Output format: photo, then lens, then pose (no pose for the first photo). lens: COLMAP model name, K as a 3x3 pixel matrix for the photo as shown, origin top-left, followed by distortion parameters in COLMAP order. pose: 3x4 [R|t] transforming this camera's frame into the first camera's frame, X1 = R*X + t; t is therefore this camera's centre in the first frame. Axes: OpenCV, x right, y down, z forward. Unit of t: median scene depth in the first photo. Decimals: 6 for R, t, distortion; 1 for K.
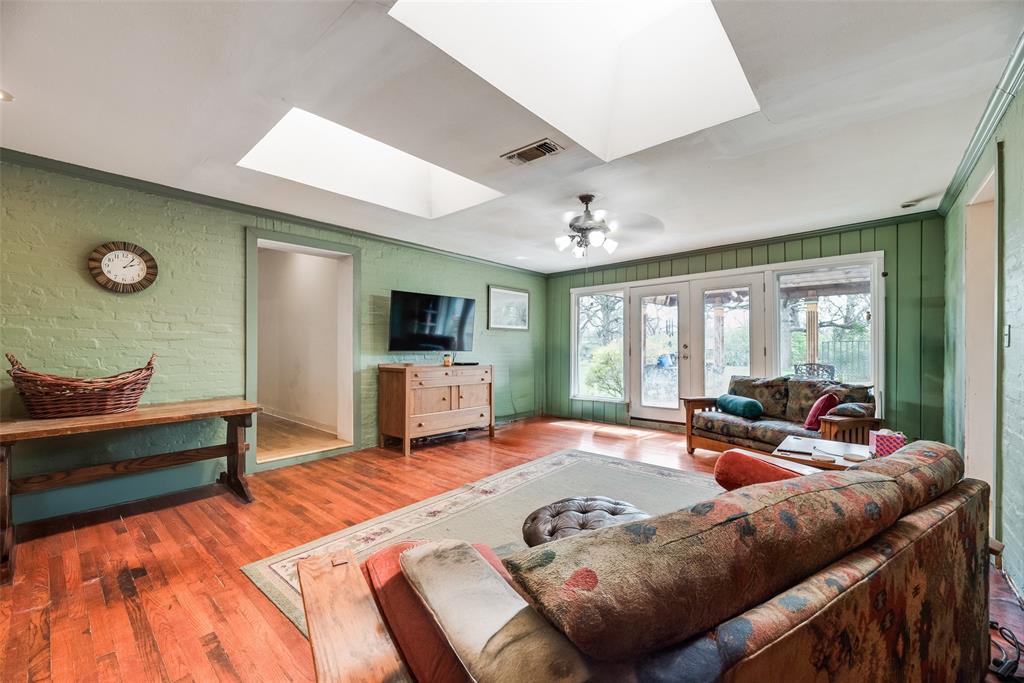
lens RADIAL K [[411.7, 0, 508.5], [0, 411.7, 345.9], [0, 0, 1]] dist [-0.000671, -0.000230]
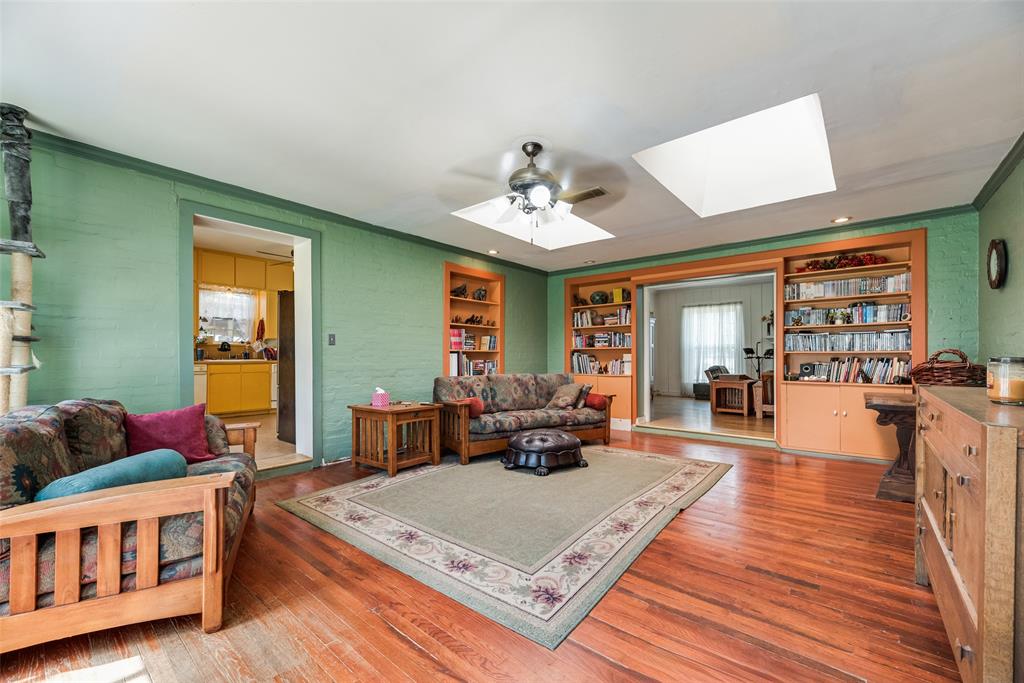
lens RADIAL K [[411.7, 0, 515.8], [0, 411.7, 350.4], [0, 0, 1]] dist [-0.000671, -0.000230]
pose [[-0.999887, -0.005082, -0.014144, 0.215857], [-0.004954, 0.999947, -0.009050, 0.012773], [0.014189, -0.008979, -0.999859, 1.605989]]
